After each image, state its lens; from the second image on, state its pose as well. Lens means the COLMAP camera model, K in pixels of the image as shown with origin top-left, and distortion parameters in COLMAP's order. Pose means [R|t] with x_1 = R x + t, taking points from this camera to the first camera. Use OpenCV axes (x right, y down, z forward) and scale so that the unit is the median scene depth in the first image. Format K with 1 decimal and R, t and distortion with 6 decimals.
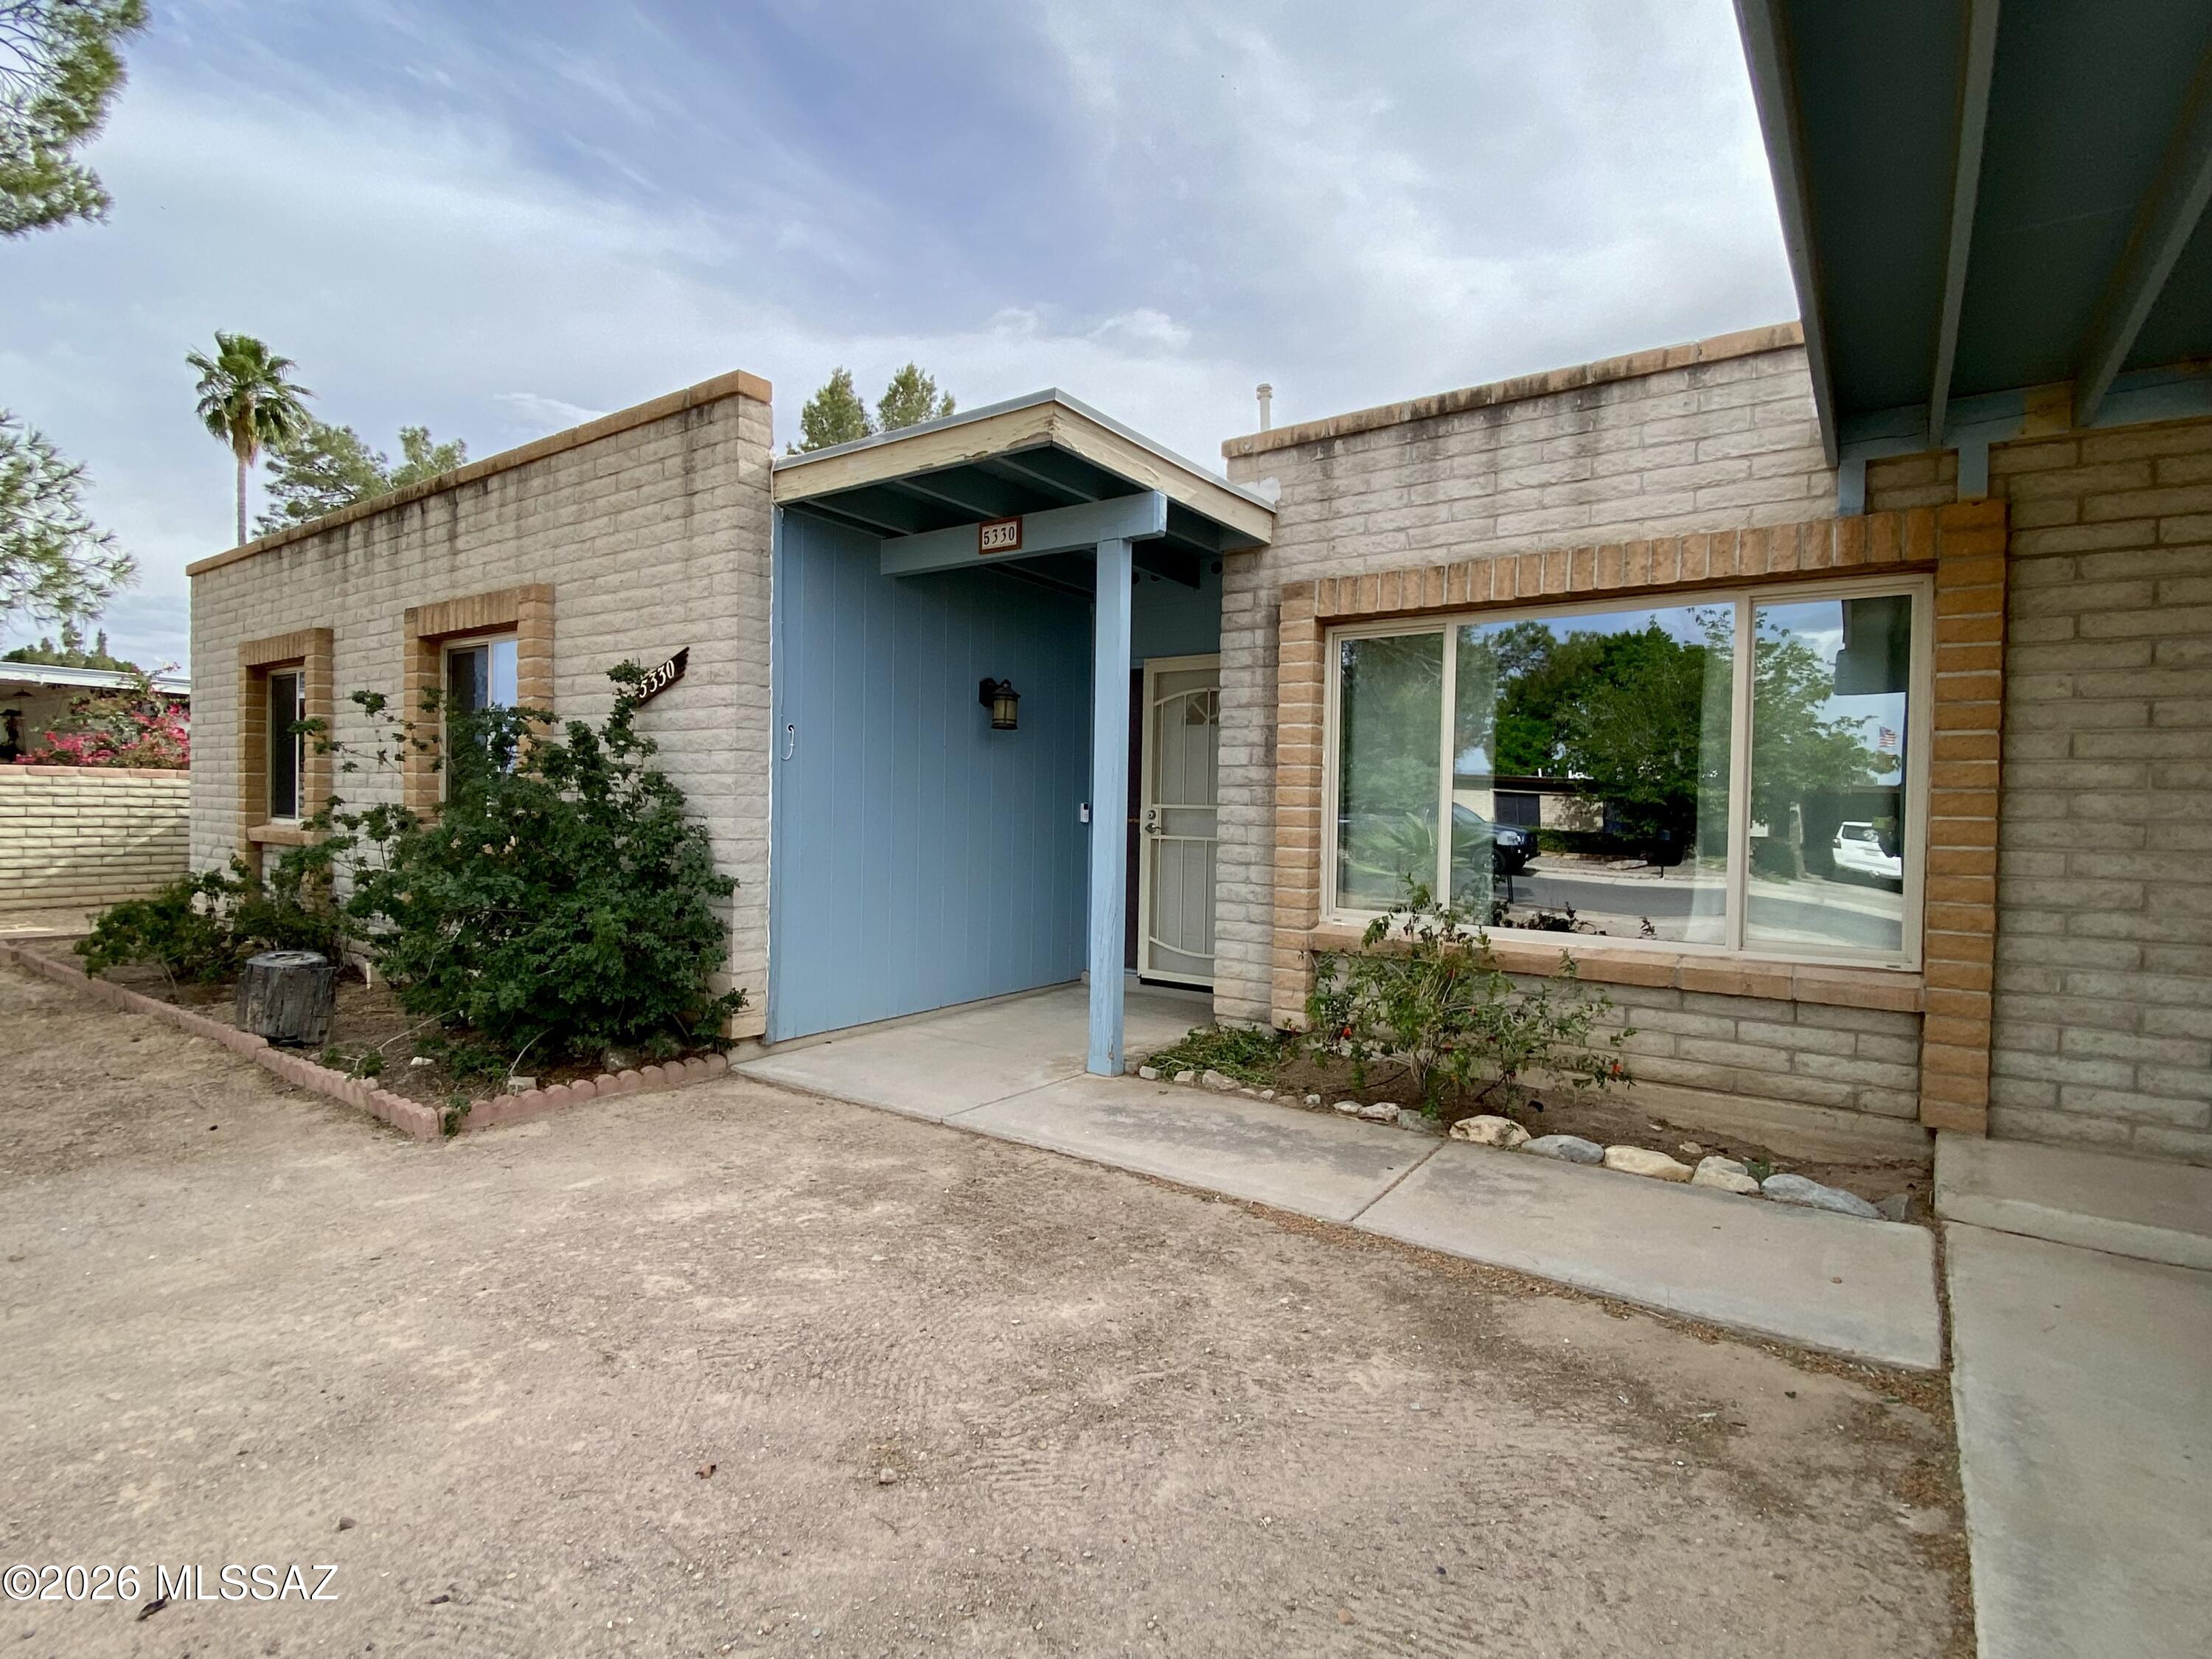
lens RADIAL K [[1076.3, 0, 1111.1], [0, 1076.3, 829.4], [0, 0, 1]] dist [0.049121, -0.000021]
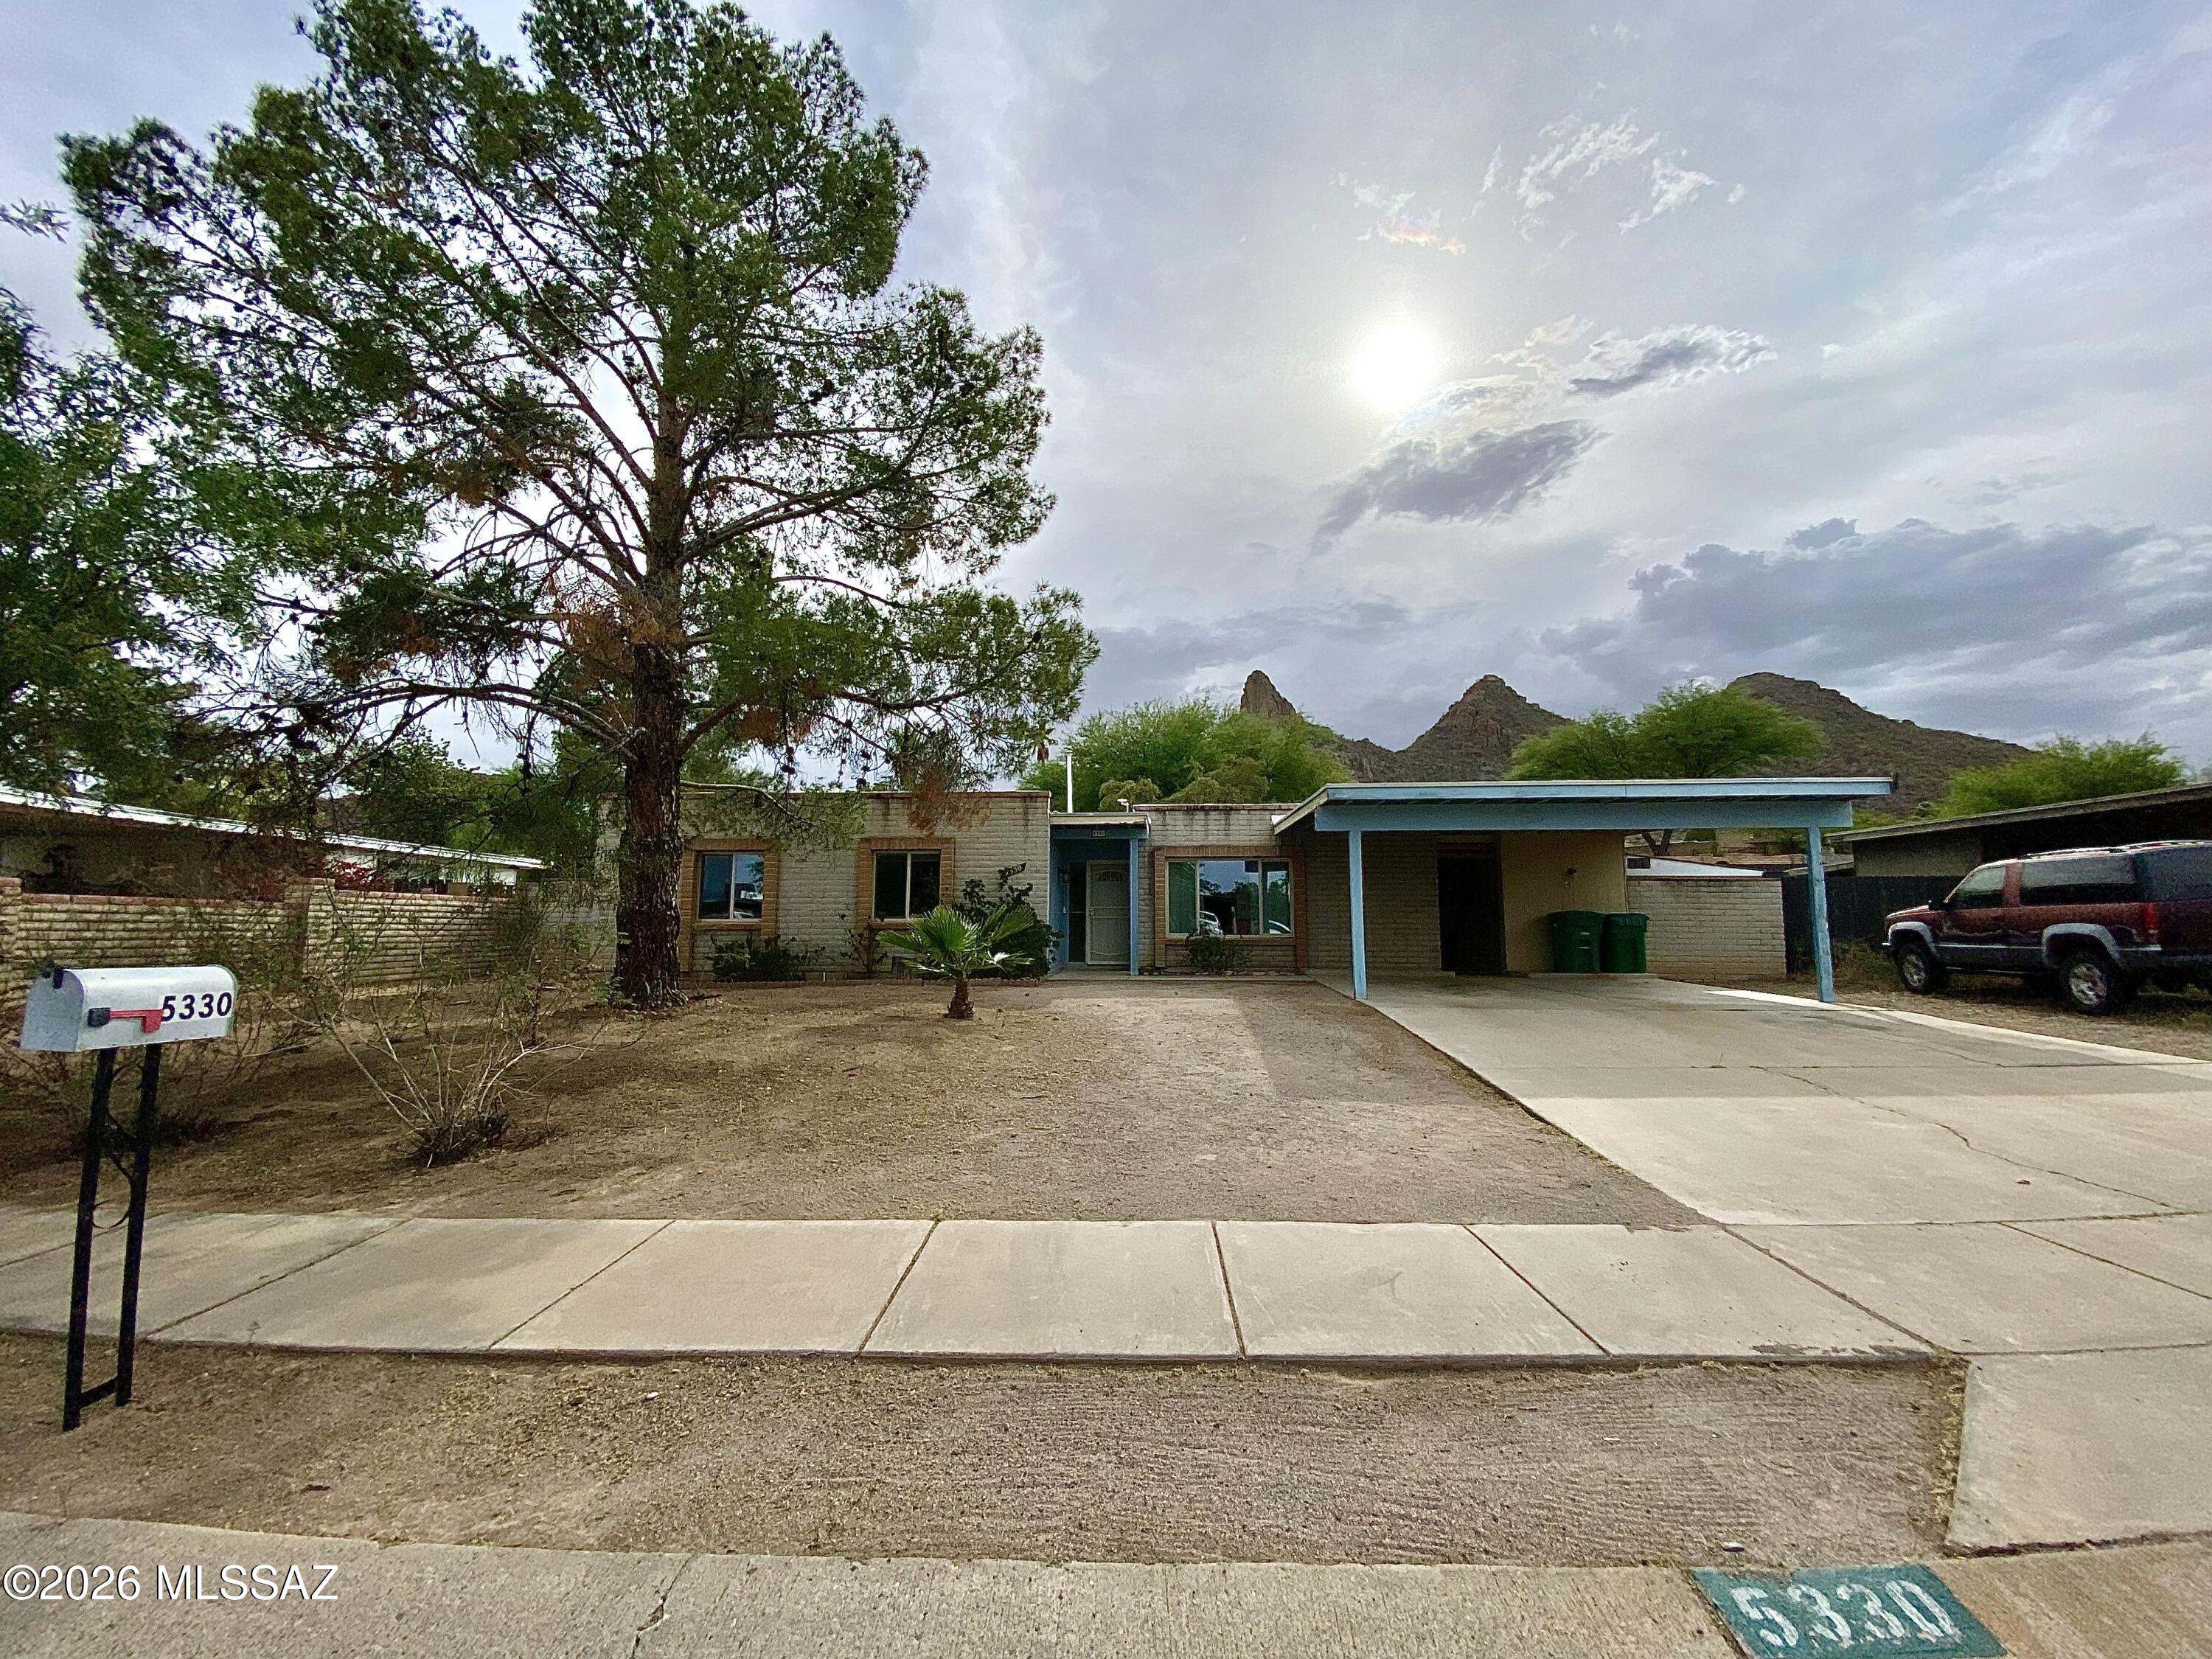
lens RADIAL K [[904.8, 0, 1105.4], [0, 904.8, 825.6], [0, 0, 1]] dist [0.014481, -0.017502]
pose [[0.845762, 0.037672, 0.532228, -1.740384], [0.025957, 0.993418, -0.111563, 0.050949], [-0.532928, 0.108170, 0.839218, -1.634463]]
